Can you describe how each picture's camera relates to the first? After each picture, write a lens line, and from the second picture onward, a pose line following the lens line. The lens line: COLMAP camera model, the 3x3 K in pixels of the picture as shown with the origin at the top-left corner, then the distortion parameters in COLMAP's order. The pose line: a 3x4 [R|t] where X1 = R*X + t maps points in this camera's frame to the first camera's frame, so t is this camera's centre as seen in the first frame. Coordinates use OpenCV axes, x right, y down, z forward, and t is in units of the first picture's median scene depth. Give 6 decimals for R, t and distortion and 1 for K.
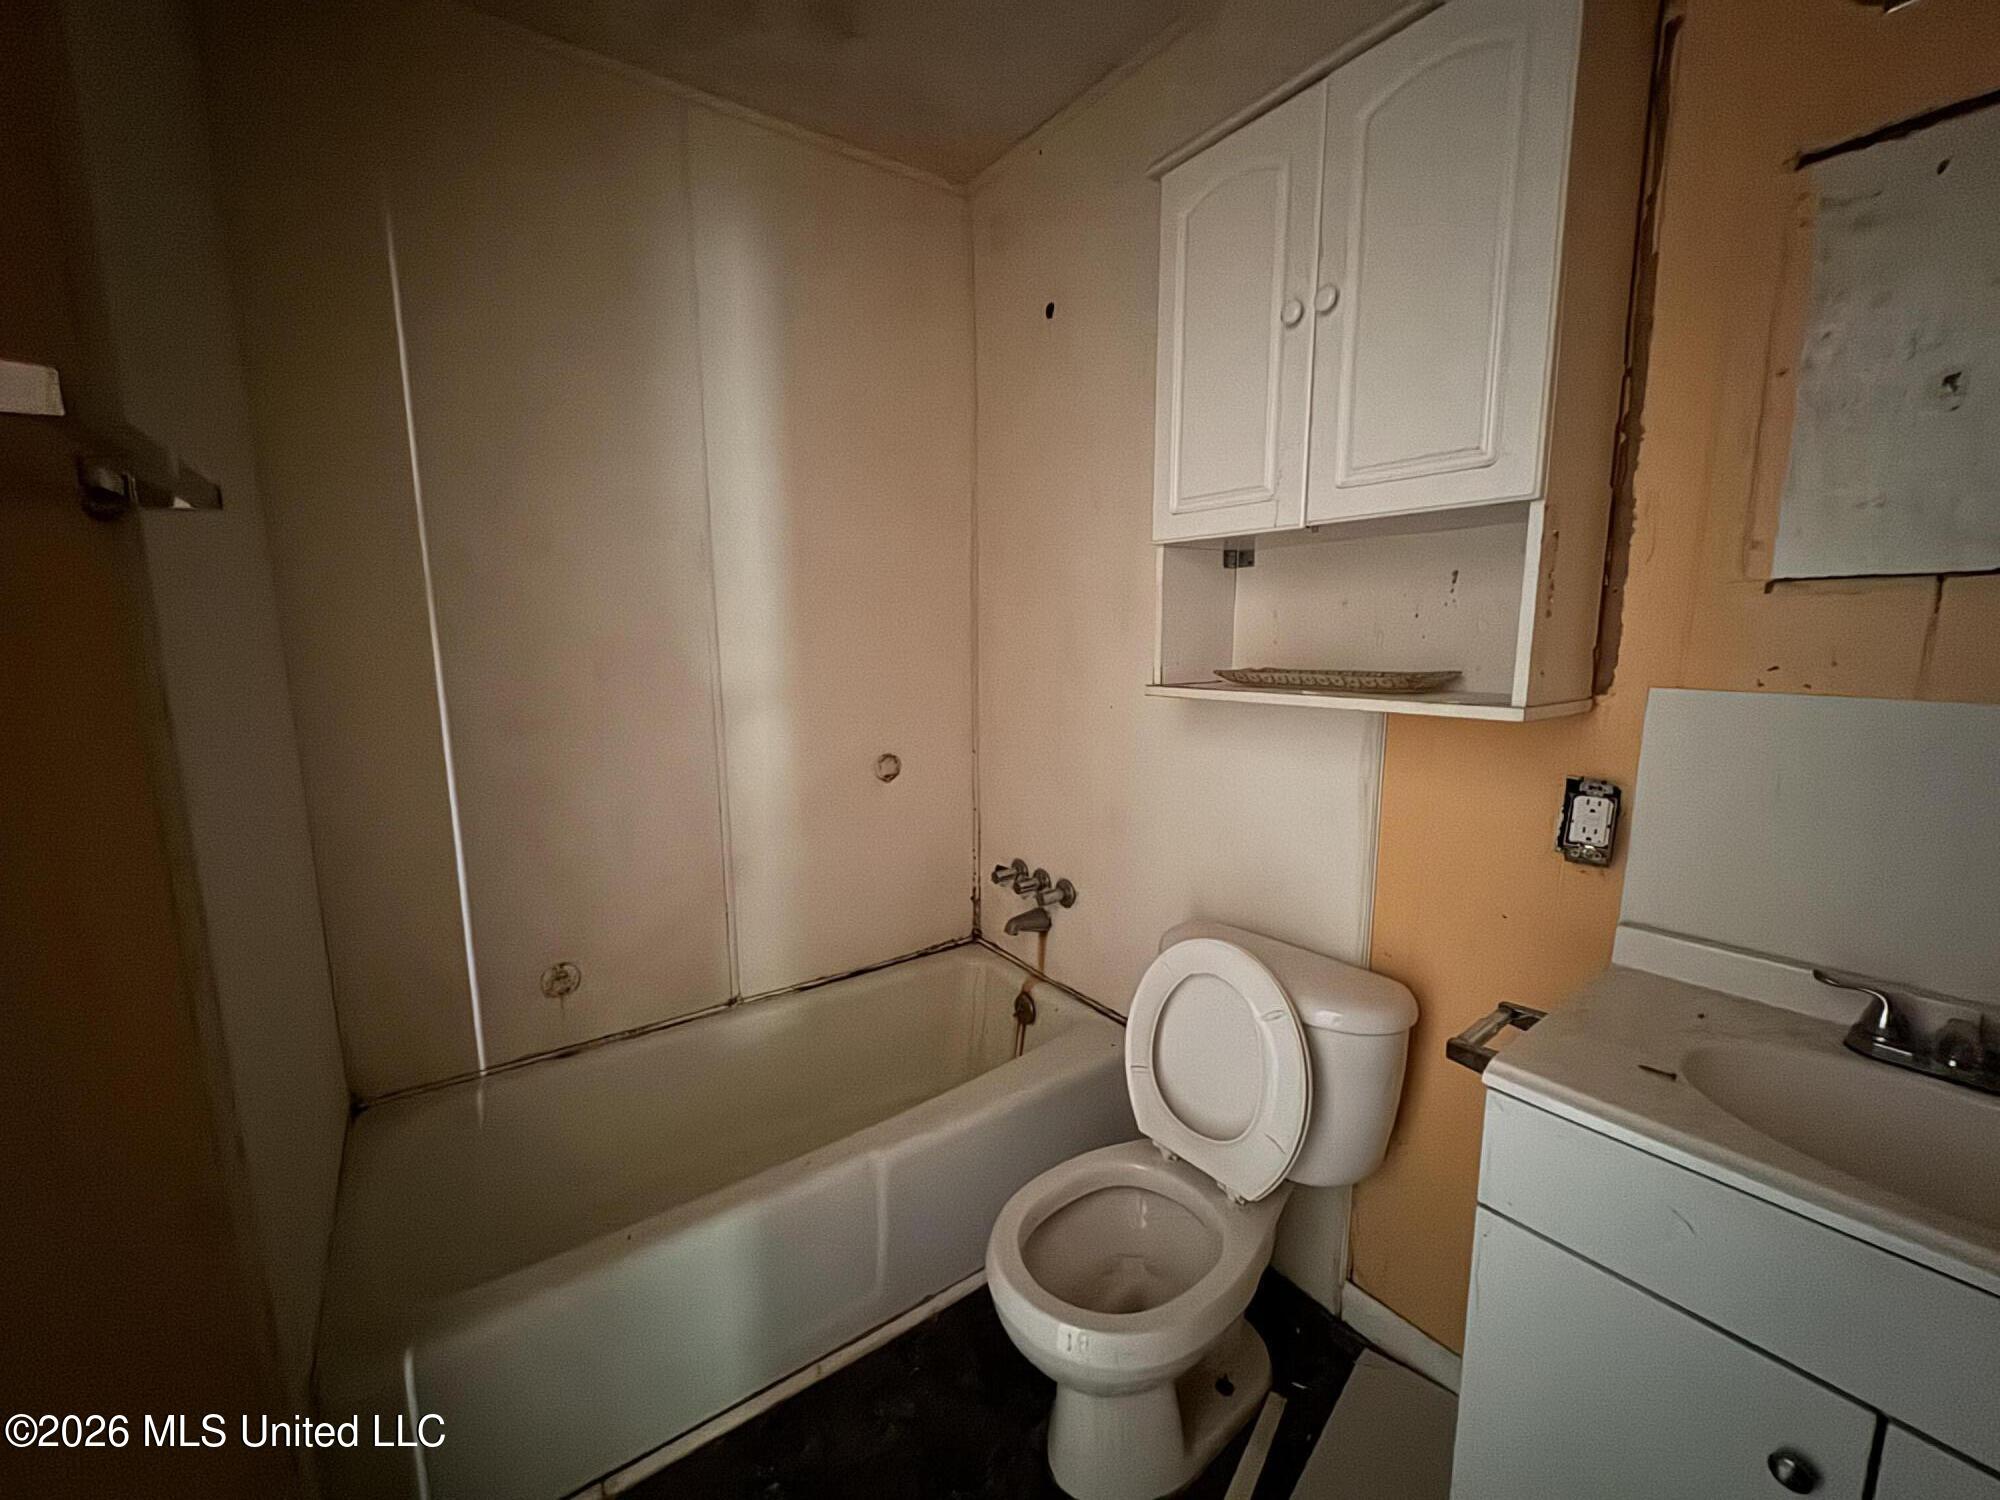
lens RADIAL K [[800.5, 0, 1000.7], [0, 800.5, 750.3], [0, 0, 1]] dist [-0.002339, -0.000060]
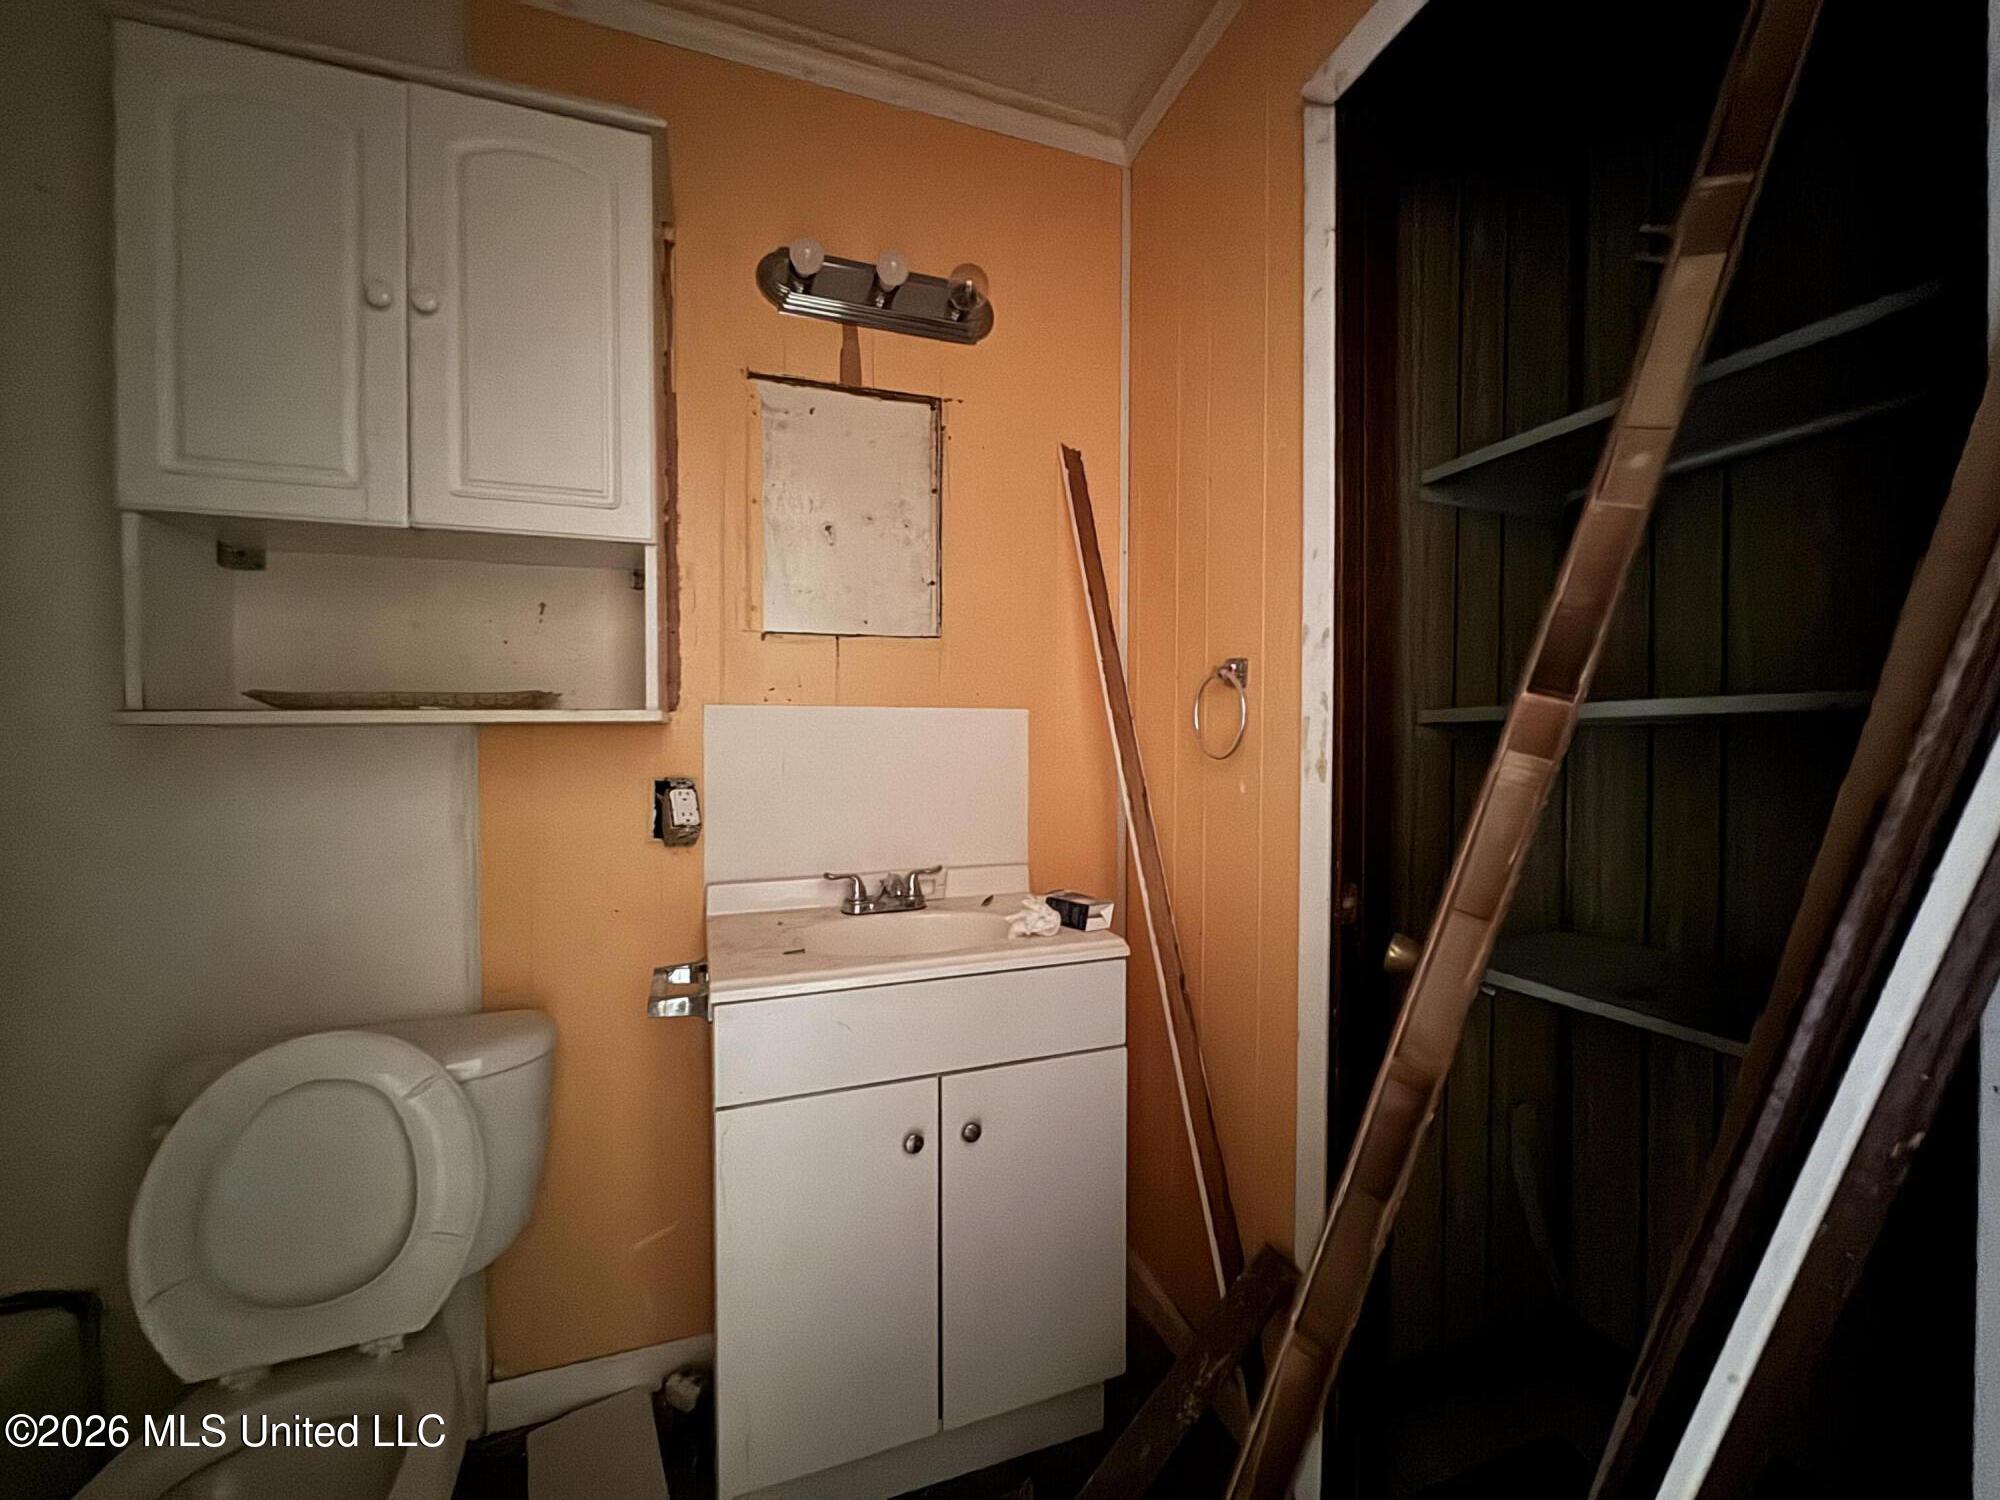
lens RADIAL K [[800.5, 0, 1005.1], [0, 800.5, 748.2], [0, 0, 1]] dist [-0.002339, -0.000060]
pose [[0.283614, -0.010773, 0.958878, -0.343521], [0.146767, 0.988643, -0.032303, 0.113445], [-0.947641, 0.149893, 0.281974, 0.146482]]
